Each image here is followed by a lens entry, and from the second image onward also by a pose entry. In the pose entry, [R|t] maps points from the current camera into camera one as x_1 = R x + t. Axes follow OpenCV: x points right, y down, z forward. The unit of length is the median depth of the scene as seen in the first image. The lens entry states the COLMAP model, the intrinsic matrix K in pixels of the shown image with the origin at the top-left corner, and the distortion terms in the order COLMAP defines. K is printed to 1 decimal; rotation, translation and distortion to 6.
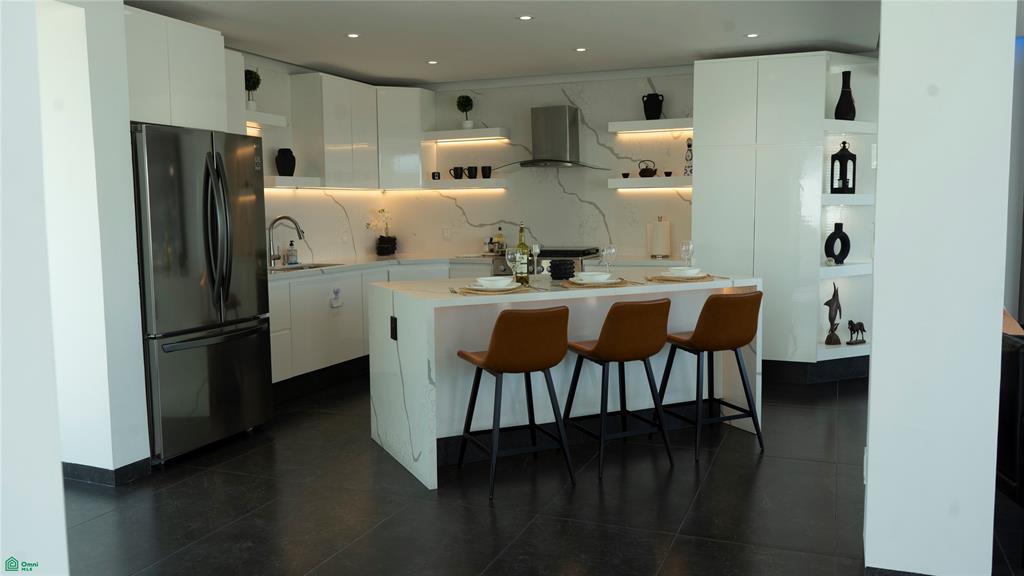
lens RADIAL K [[803.3, 0, 508.7], [0, 803.3, 290.9], [0, 0, 1]] dist [-0.032294, 0.006545]
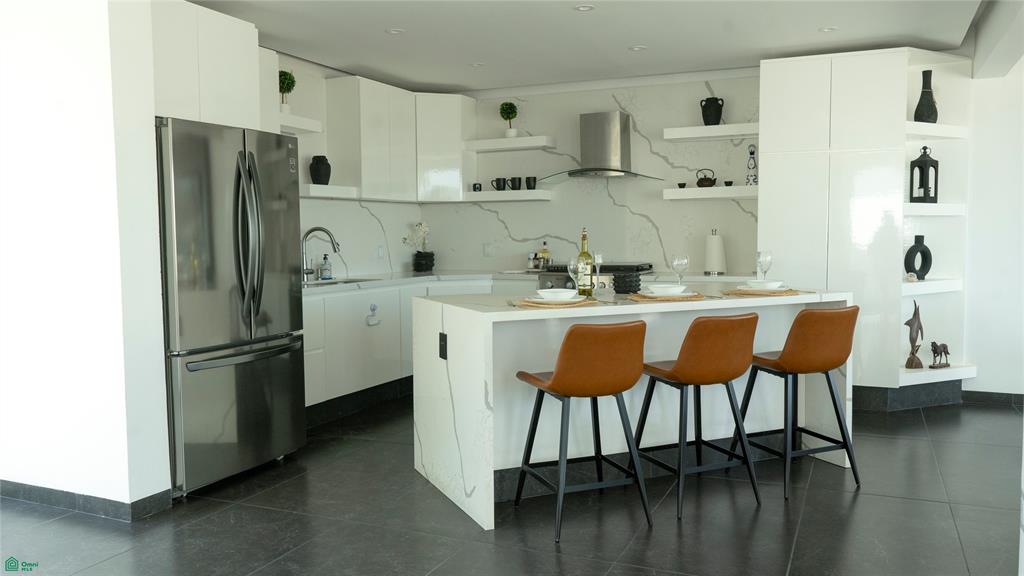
lens RADIAL K [[803.3, 0, 506.8], [0, 803.3, 290.9], [0, 0, 1]] dist [-0.032294, 0.006545]
pose [[0.999478, 0.002830, -0.032185, -0.031038], [-0.003826, 0.999514, -0.030922, 0.008937], [0.032081, 0.031029, 0.999003, 0.076945]]
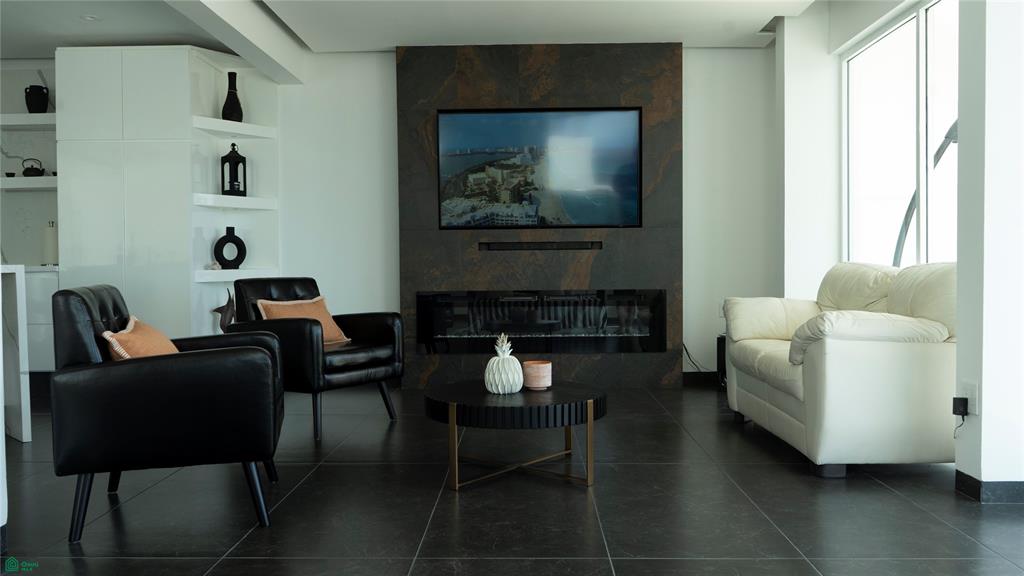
lens RADIAL K [[803.3, 0, 510.1], [0, 803.3, 293.6], [0, 0, 1]] dist [-0.032294, 0.006545]
pose [[0.925268, -0.008418, 0.379220, 0.370088], [0.034375, 0.997501, -0.061729, 0.069363], [-0.377752, 0.070151, 0.923245, -0.017325]]
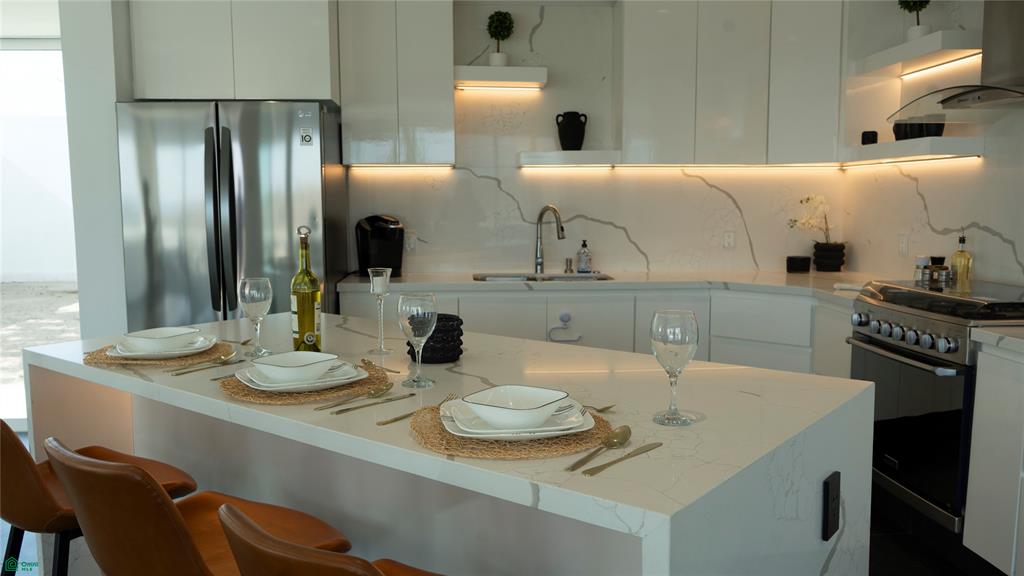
lens RADIAL K [[803.3, 0, 514.2], [0, 803.3, 284.8], [0, 0, 1]] dist [-0.032294, 0.006545]
pose [[0.428117, 0.105481, -0.897546, 0.379648], [-0.094422, 0.992950, 0.071655, -0.073226], [0.898777, 0.054071, 0.435059, 0.674974]]
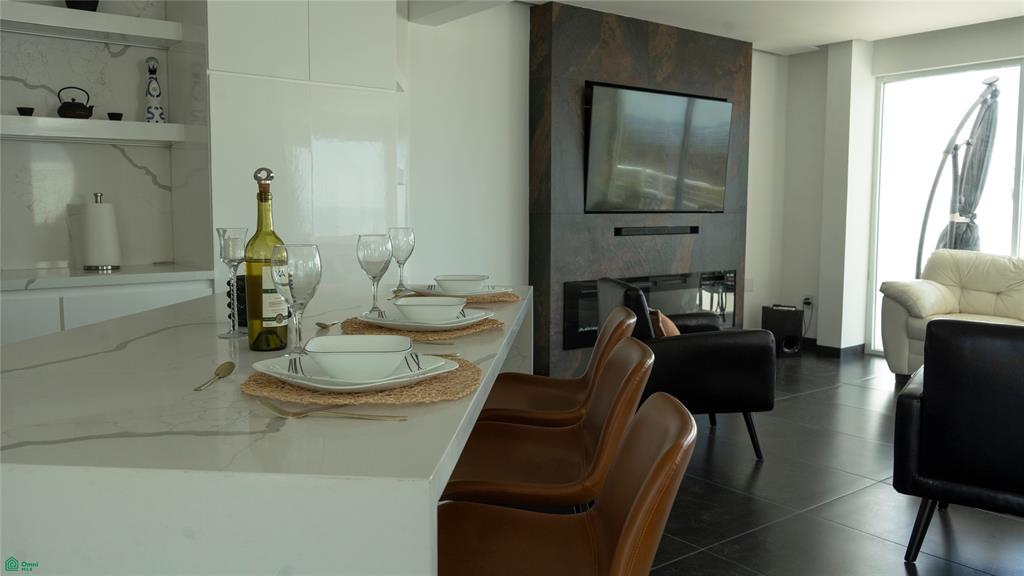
lens RADIAL K [[803.3, 0, 520.1], [0, 803.3, 294.8], [0, 0, 1]] dist [-0.032294, 0.006545]
pose [[0.487449, -0.078013, 0.869659, -0.168928], [0.079491, 0.995829, 0.044776, -0.029280], [-0.869525, 0.047304, 0.491618, 0.551324]]
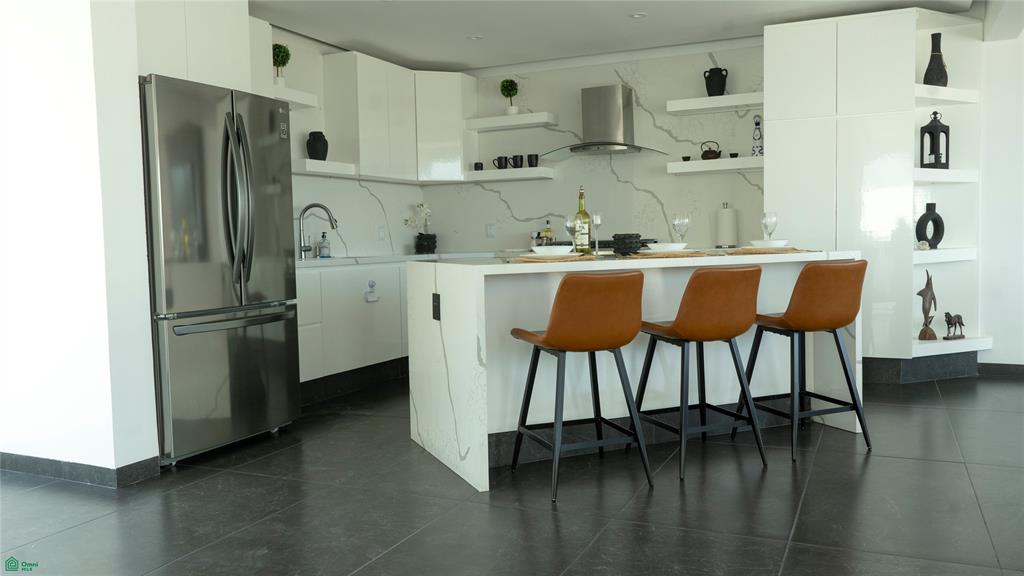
lens RADIAL K [[803.3, 0, 507.2], [0, 803.3, 291.7], [0, 0, 1]] dist [-0.032294, 0.006545]
pose [[0.998817, -0.009464, -0.047697, -0.017923], [0.007685, 0.999273, -0.037342, 0.044797], [0.048015, 0.036931, 0.998164, 0.097850]]
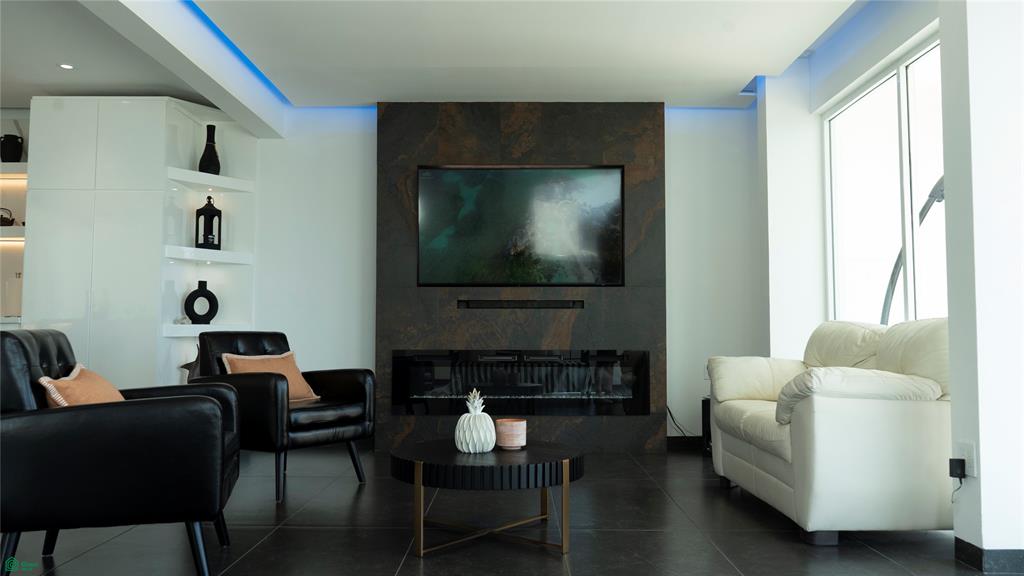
lens RADIAL K [[803.3, 0, 510.0], [0, 803.3, 289.7], [0, 0, 1]] dist [-0.032294, 0.006545]
pose [[0.919220, 0.036182, 0.392078, 0.389296], [0.025111, 0.988355, -0.150080, 0.078484], [-0.392942, 0.147802, 0.907607, 0.003760]]
